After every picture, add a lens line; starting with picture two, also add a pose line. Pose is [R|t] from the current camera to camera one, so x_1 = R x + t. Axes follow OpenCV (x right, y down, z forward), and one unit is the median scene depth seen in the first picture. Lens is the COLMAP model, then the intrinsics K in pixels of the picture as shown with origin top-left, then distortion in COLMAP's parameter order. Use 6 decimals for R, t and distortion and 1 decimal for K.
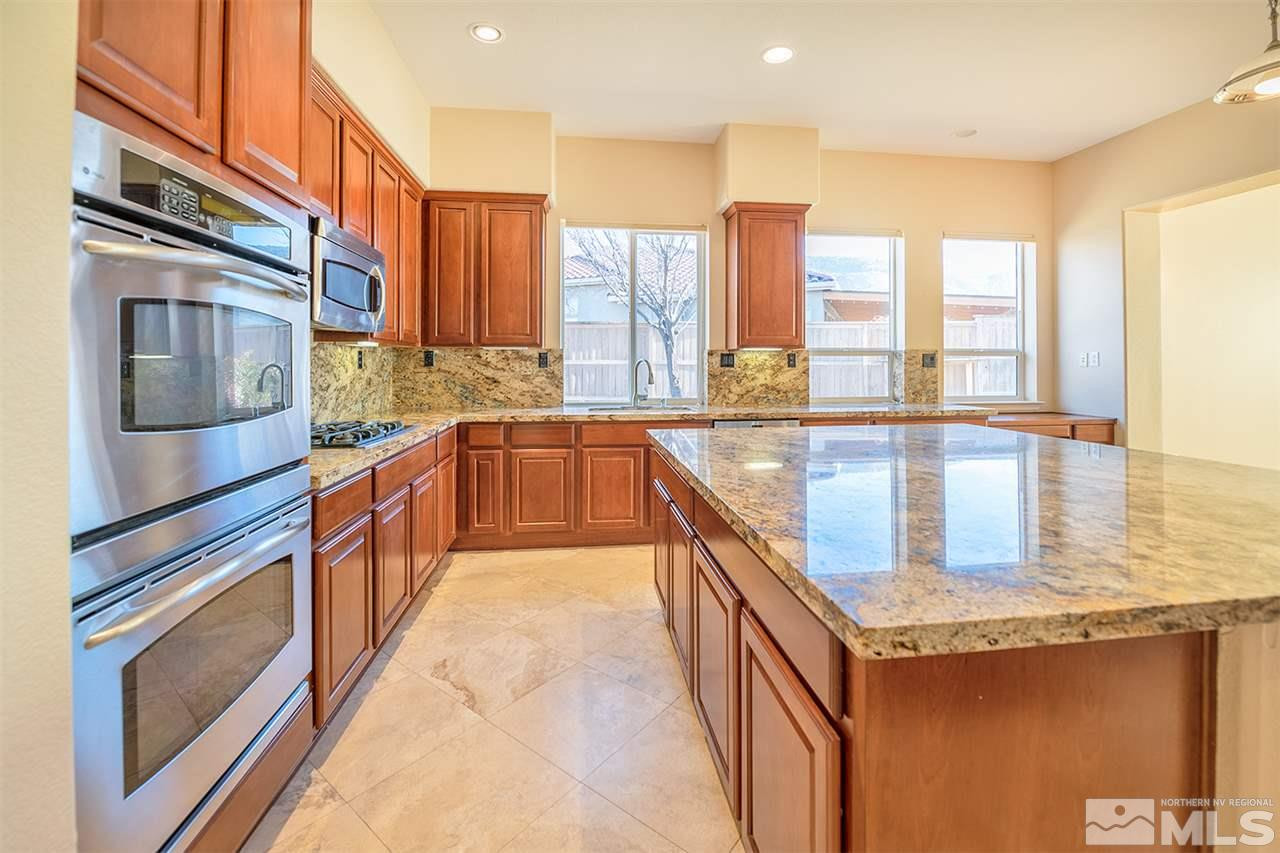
lens RADIAL K [[509.7, 0, 653.0], [0, 509.7, 367.0], [0, 0, 1]] dist [-0.013770, -0.001114]
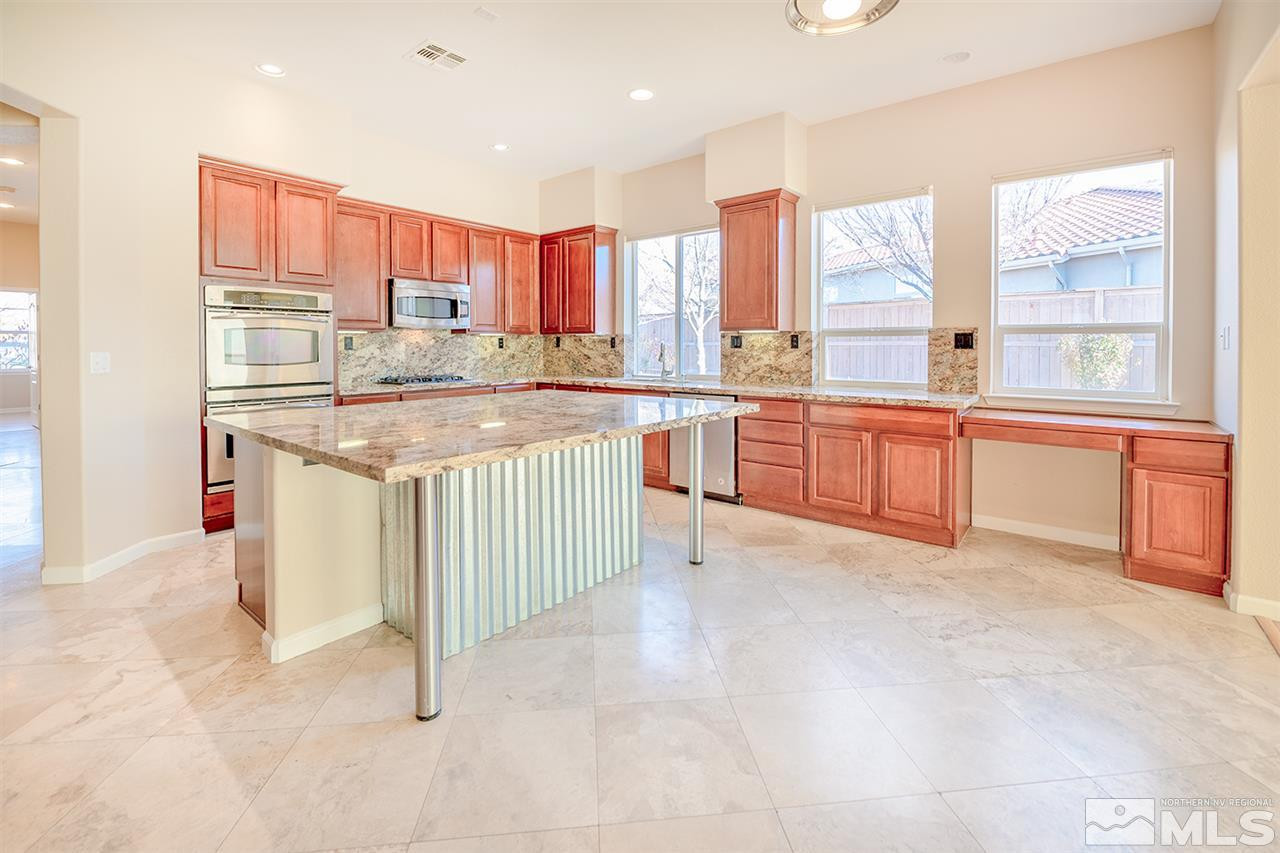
lens RADIAL K [[509.7, 0, 667.1], [0, 509.7, 355.0], [0, 0, 1]] dist [-0.013770, -0.001114]
pose [[0.734122, 0.011996, -0.678911, 0.818156], [-0.002554, 0.999886, 0.014906, -0.001017], [0.679012, -0.009209, 0.734069, 0.092365]]
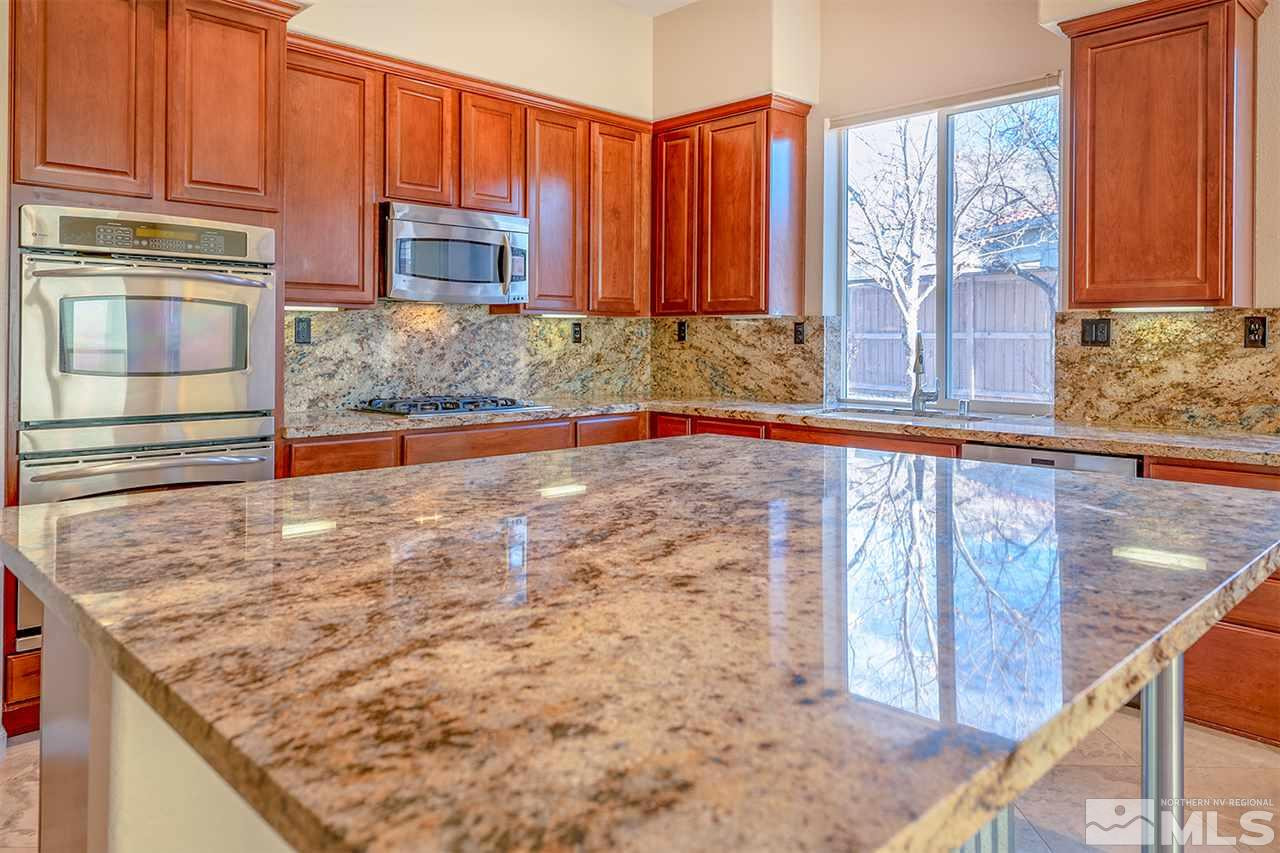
lens RADIAL K [[851.4, 0, 676.6], [0, 851.4, 340.3], [0, 0, 1]] dist [-0.005619, 0.005589]
pose [[0.634655, 0.004599, -0.772782, 0.554906], [-0.009354, 0.999955, -0.001731, -0.000172], [0.772739, 0.008327, 0.634669, 0.153056]]
